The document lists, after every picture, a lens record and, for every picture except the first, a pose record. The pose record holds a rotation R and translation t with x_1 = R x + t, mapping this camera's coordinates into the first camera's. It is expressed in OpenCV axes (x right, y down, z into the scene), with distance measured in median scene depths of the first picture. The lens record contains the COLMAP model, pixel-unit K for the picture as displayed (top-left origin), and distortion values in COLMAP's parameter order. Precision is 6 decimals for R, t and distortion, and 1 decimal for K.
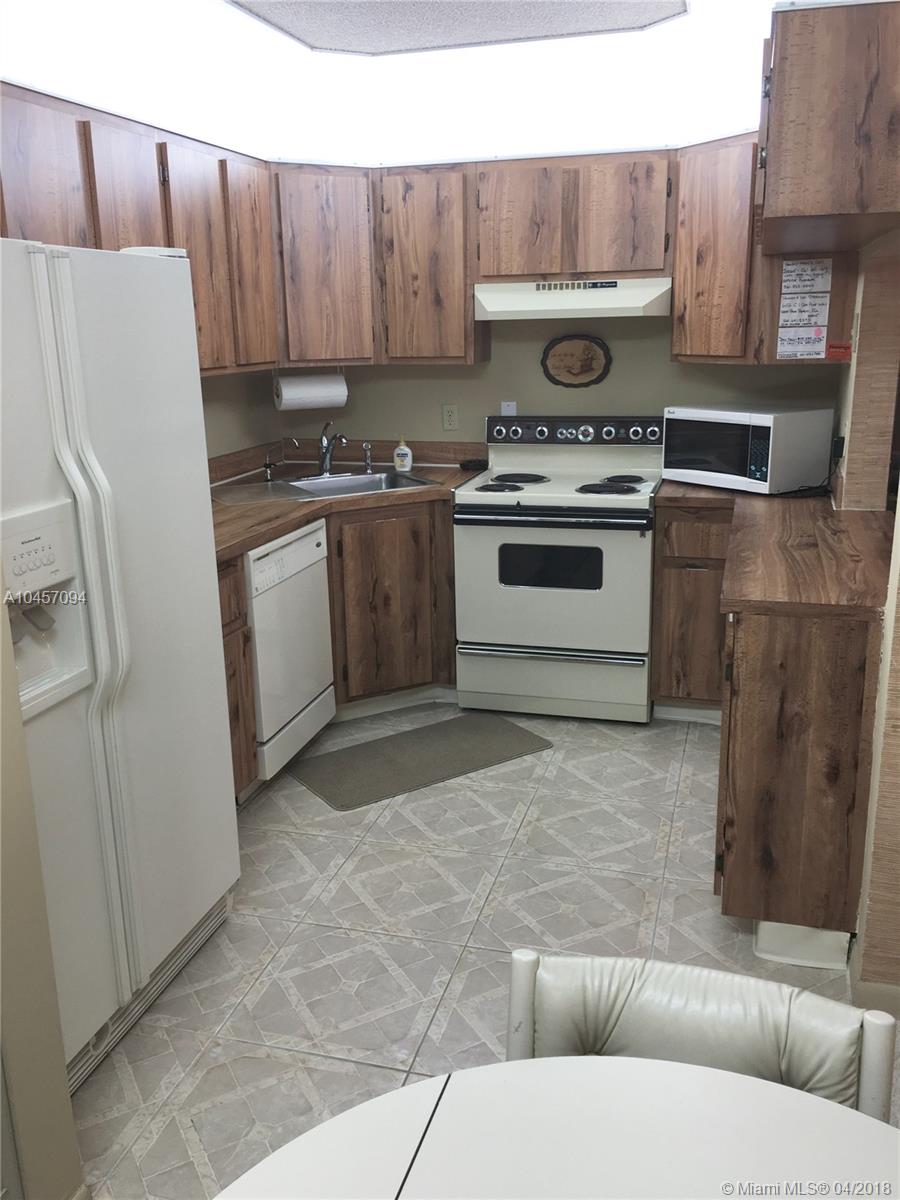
lens RADIAL K [[1024.2, 0, 451.5], [0, 1024.2, 596.0], [0, 0, 1]] dist [0.063557, -0.067428]
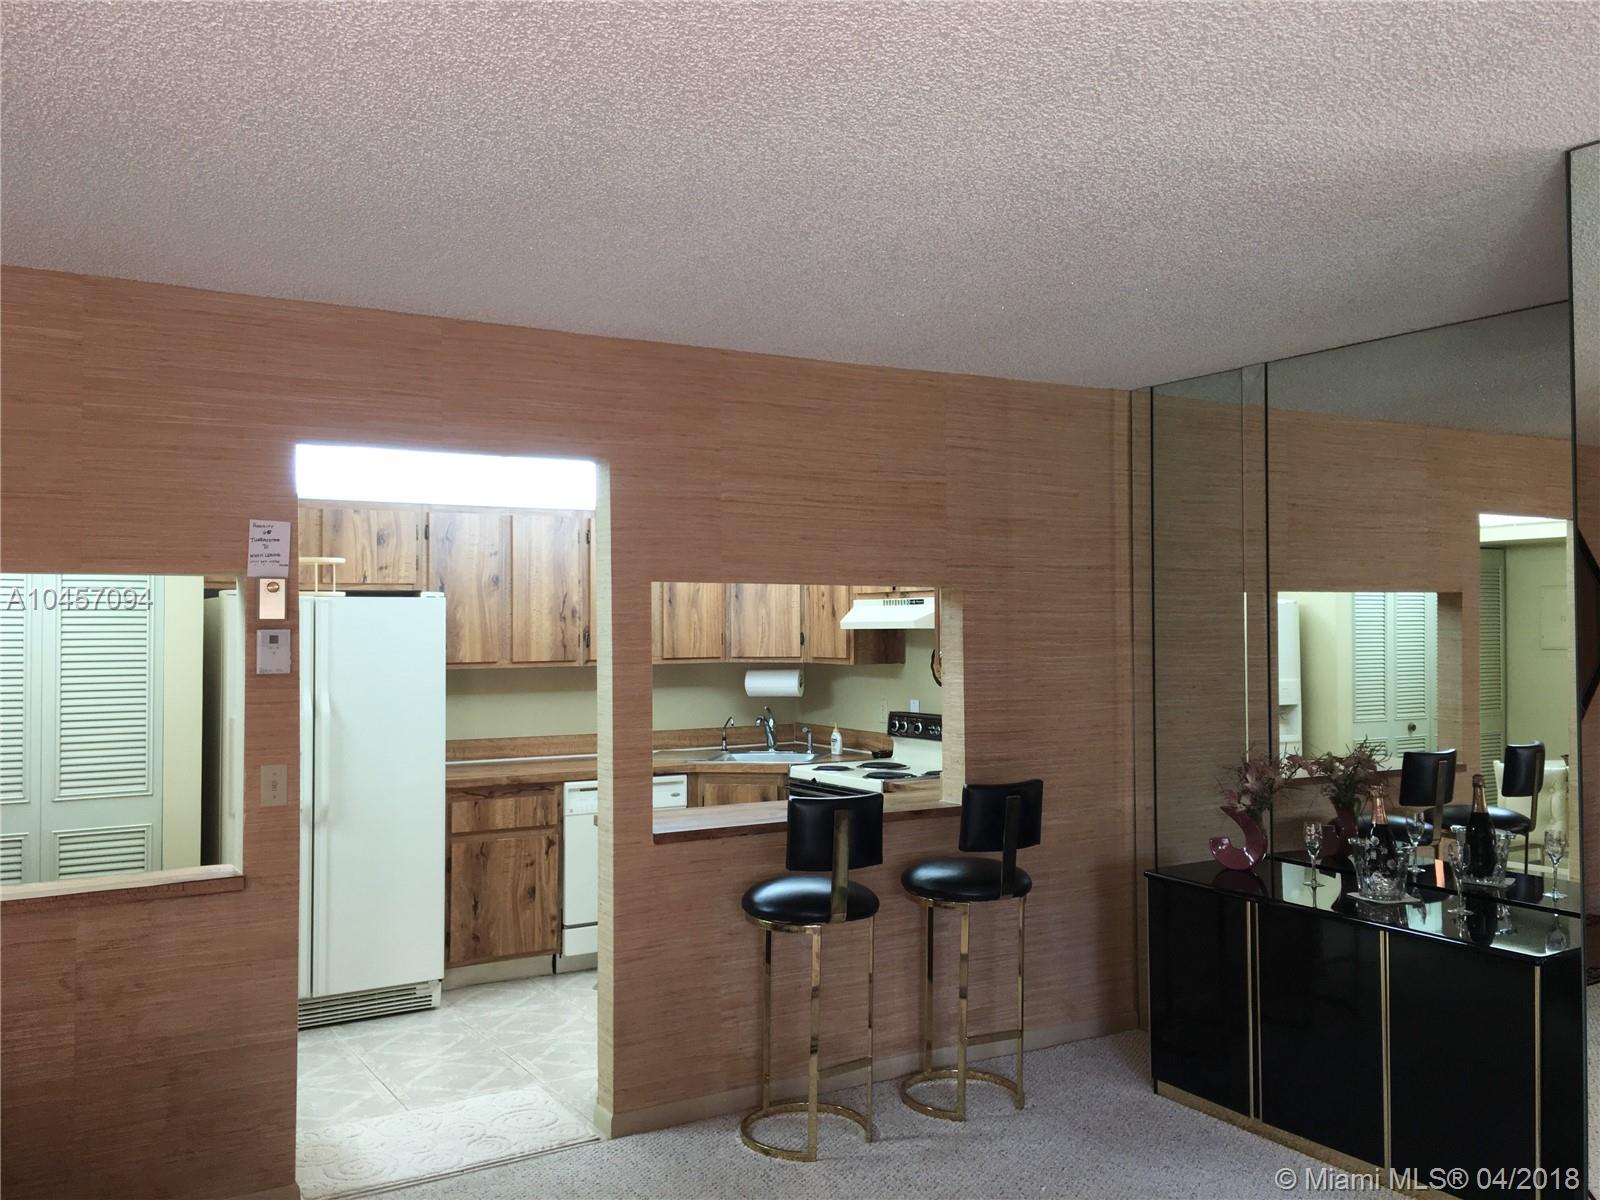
lens RADIAL K [[1365.6, 0, 795.9], [0, 1365.6, 603.8], [0, 0, 1]] dist [0.063557, -0.067428]
pose [[0.743711, 0.005608, -0.668478, 1.016421], [-0.182897, 0.963519, -0.195398, 0.024411], [0.642995, 0.267582, 0.717605, -0.181621]]
